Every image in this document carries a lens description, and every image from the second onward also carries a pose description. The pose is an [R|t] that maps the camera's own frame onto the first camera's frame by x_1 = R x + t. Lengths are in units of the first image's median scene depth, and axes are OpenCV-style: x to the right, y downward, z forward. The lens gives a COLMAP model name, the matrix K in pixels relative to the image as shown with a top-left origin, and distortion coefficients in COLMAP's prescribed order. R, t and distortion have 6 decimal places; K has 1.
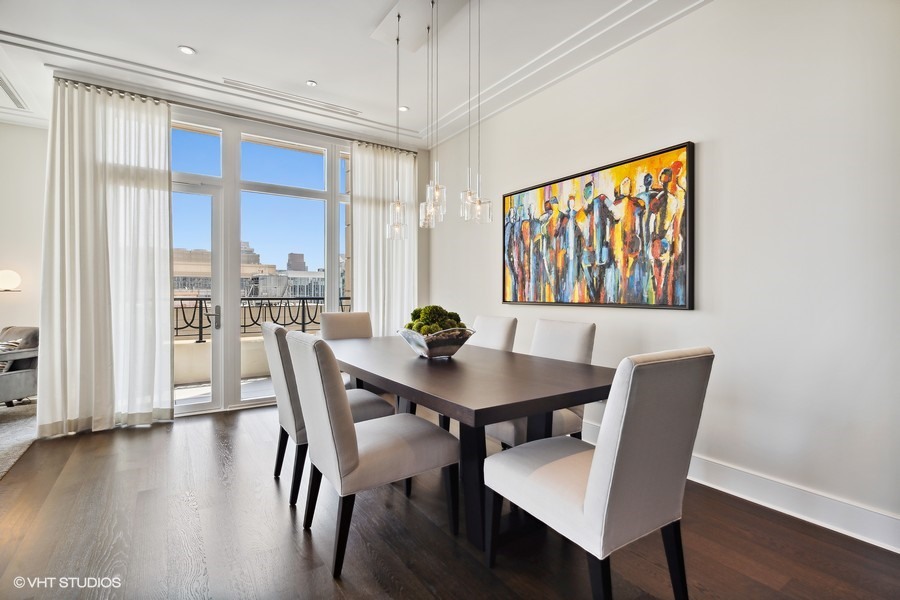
lens RADIAL K [[411.0, 0, 461.3], [0, 411.0, 295.1], [0, 0, 1]] dist [-0.023301, -0.000923]
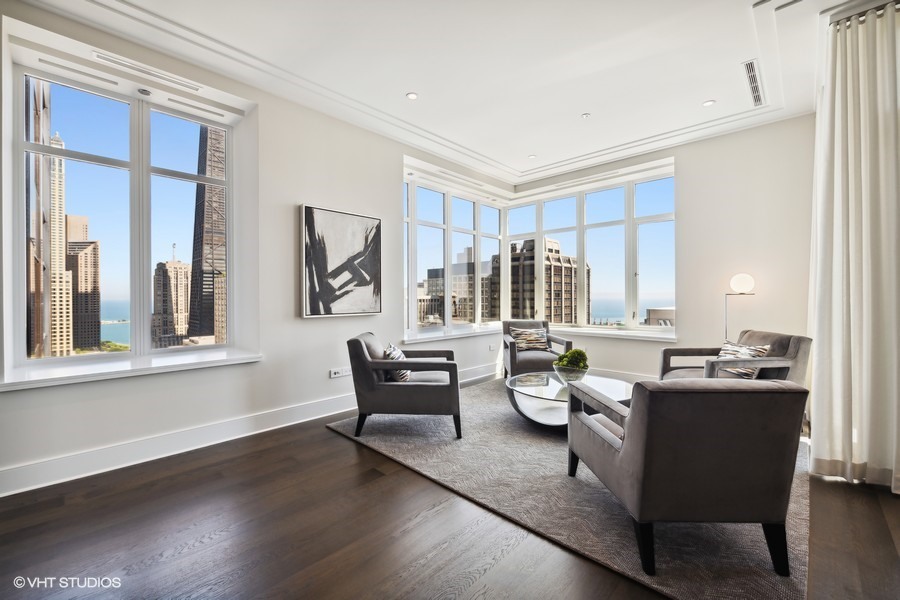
lens RADIAL K [[375.2, 0, 453.5], [0, 375.2, 296.6], [0, 0, 1]] dist [-0.006266, 0.000018]
pose [[0.211463, -0.001682, -0.977385, -0.449696], [-0.002582, 0.999994, -0.002279, 0.000656], [0.977383, 0.003005, 0.211458, 0.112219]]
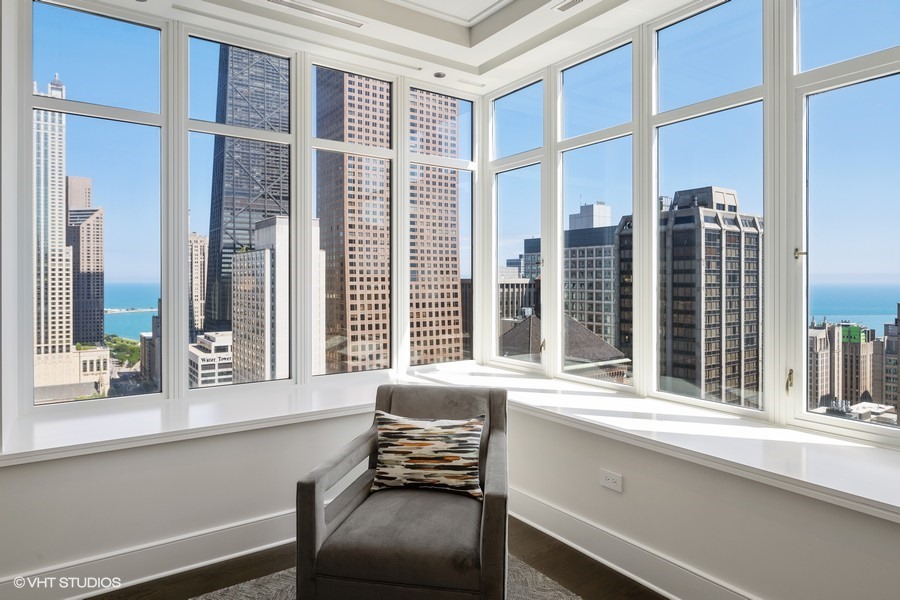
lens RADIAL K [[554.1, 0, 442.5], [0, 554.1, 281.0], [0, 0, 1]] dist [-0.004911, -0.000760]
pose [[-0.001125, 0.000943, -0.999999, -1.111100], [-0.006727, 0.999977, 0.000951, -0.060215], [0.999977, 0.006728, -0.001118, 0.745474]]
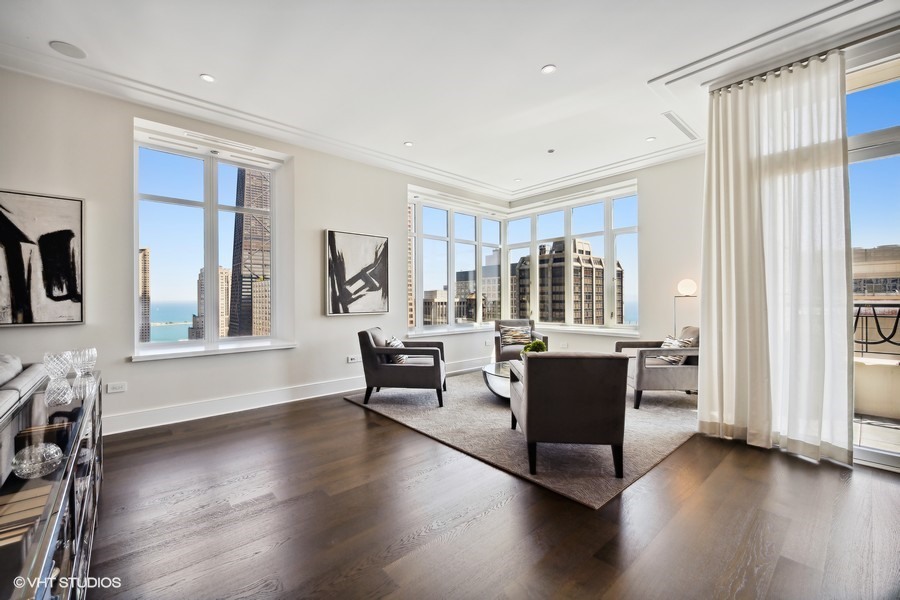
lens RADIAL K [[375.2, 0, 453.2], [0, 375.2, 297.5], [0, 0, 1]] dist [-0.006266, 0.000018]
pose [[0.135566, -0.006408, -0.990748, -0.141373], [0.000146, 0.999979, -0.006448, 0.001001], [0.990768, 0.000729, 0.135565, 0.194618]]
